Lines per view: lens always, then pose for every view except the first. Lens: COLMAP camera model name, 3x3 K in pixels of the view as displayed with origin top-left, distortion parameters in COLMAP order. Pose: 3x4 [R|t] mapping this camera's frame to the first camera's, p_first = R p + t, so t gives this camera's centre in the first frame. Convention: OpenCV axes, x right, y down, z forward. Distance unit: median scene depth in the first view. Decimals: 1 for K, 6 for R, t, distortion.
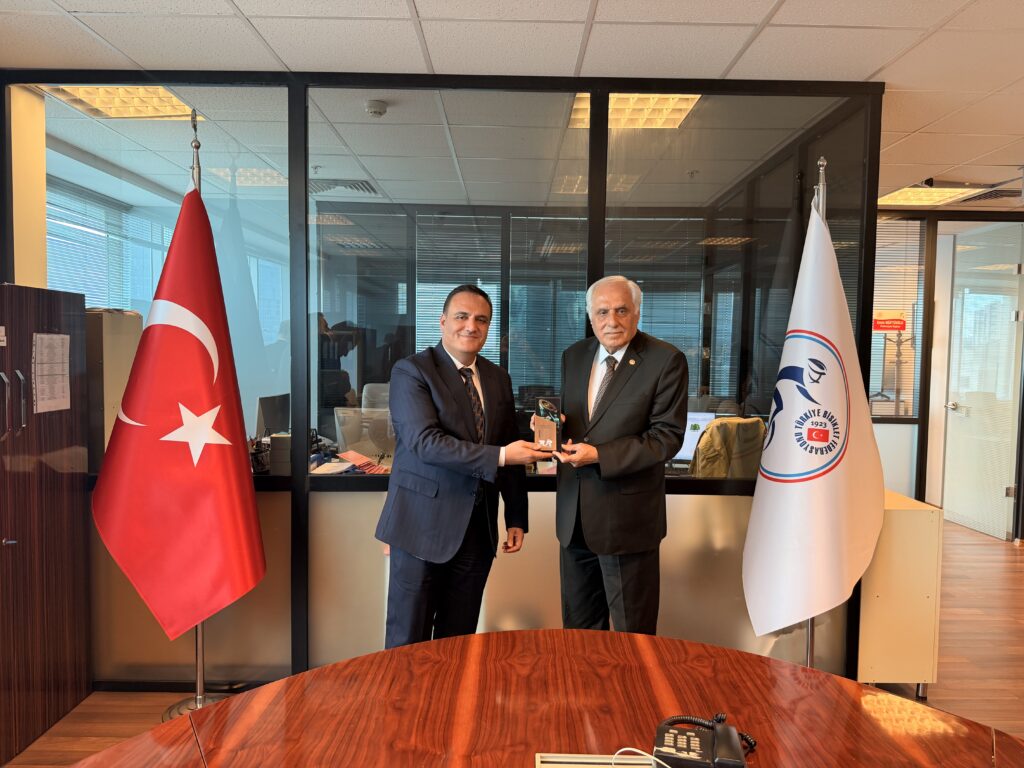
lens RADIAL K [[705.8, 0, 512.0], [0, 705.8, 384.0], [0, 0, 1]] dist [0.045800, -0.060263]
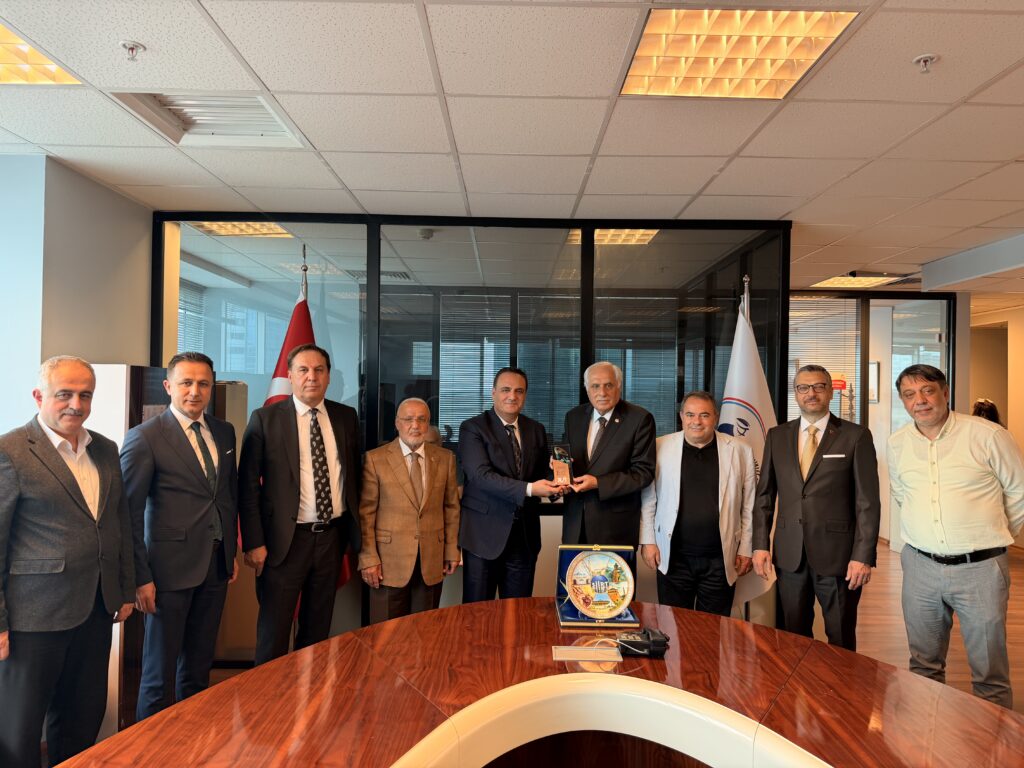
lens RADIAL K [[705.8, 0, 512.0], [0, 705.8, 384.0], [0, 0, 1]] dist [0.045800, -0.060263]
pose [[0.999993, -0.001234, 0.003446, -0.030706], [0.001454, 0.997910, -0.064597, -0.011877], [-0.003359, 0.064601, 0.997906, -0.354474]]
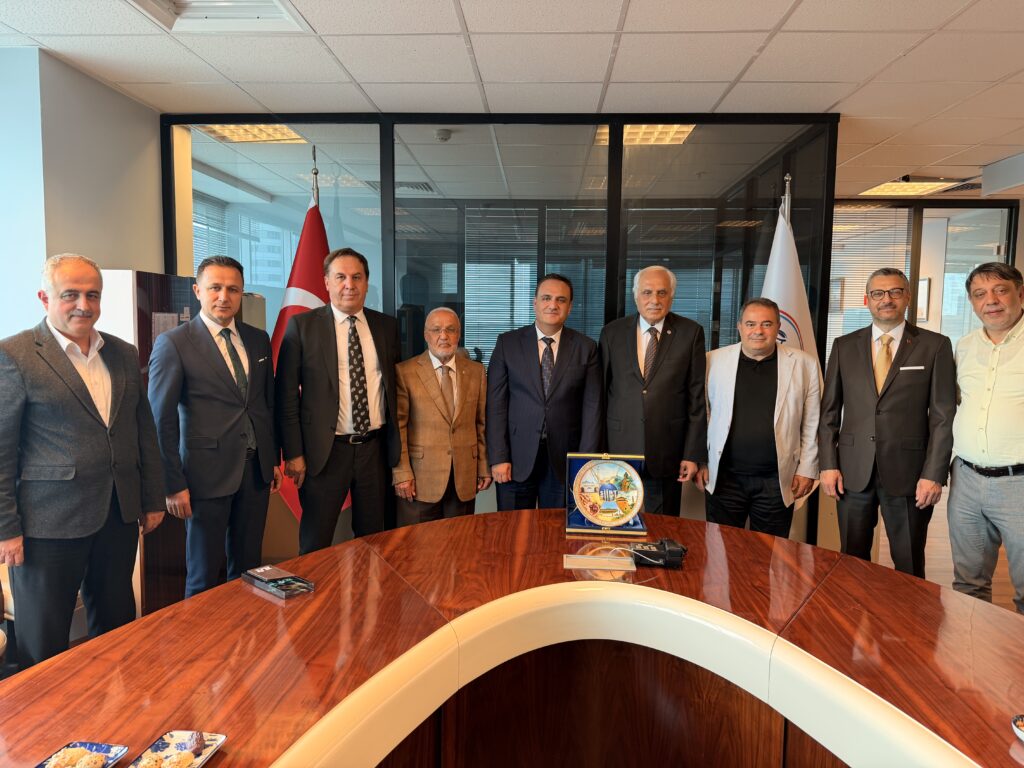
lens RADIAL K [[705.8, 0, 512.0], [0, 705.8, 384.0], [0, 0, 1]] dist [0.045800, -0.060263]
pose [[0.998869, 0.001568, -0.047515, -0.004683], [0.000182, 0.999322, 0.036812, 0.015406], [0.047540, -0.036779, 0.998192, -0.304244]]
